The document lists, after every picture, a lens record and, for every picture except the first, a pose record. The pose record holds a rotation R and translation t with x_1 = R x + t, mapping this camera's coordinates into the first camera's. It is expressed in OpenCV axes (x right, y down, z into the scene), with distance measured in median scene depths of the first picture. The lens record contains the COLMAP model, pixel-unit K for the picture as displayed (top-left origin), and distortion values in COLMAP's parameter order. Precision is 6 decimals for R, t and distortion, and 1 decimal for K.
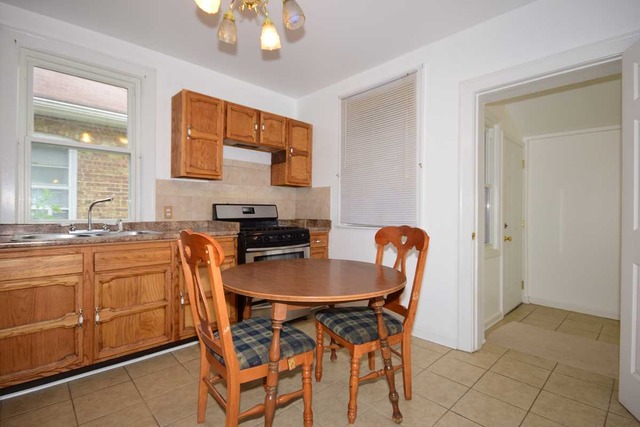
lens RADIAL K [[301.3, 0, 320.0], [0, 301.3, 213.5], [0, 0, 1]] dist [-0.001392, -0.000229]
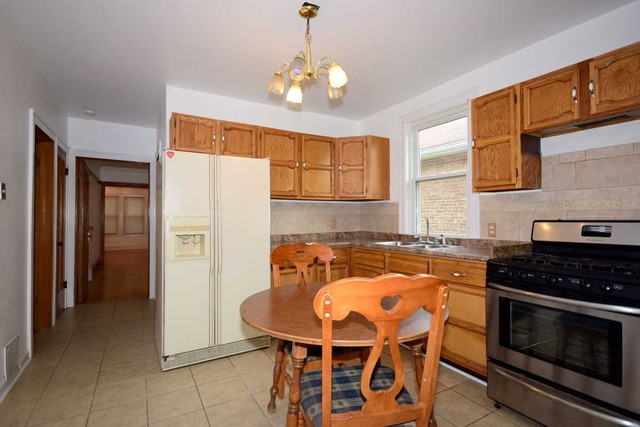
lens RADIAL K [[315.0, 0, 320.0], [0, 315.0, 213.5], [0, 0, 1]] dist [0.001722, 0.000243]
pose [[-0.231545, -0.017622, -0.972664, 0.568314], [-0.004639, 0.999845, -0.017011, -0.035667], [0.972813, 0.000573, -0.231591, 0.712587]]
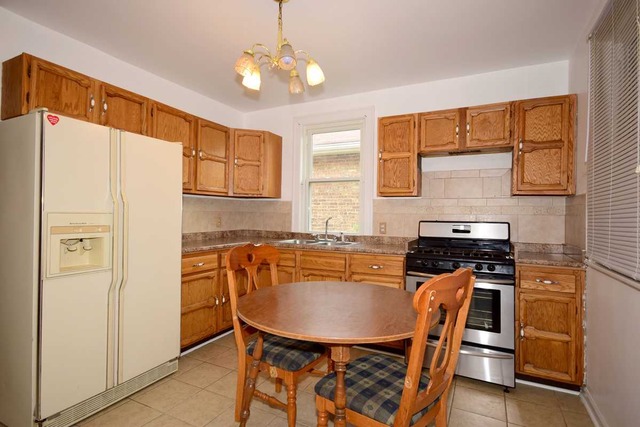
lens RADIAL K [[323.8, 0, 320.0], [0, 323.8, 213.5], [0, 0, 1]] dist [0.002867, 0.000949]
pose [[0.338404, -0.005325, -0.940986, 0.553620], [-0.018619, 0.999750, -0.012354, -0.039365], [0.940817, 0.021701, 0.338220, 0.373664]]
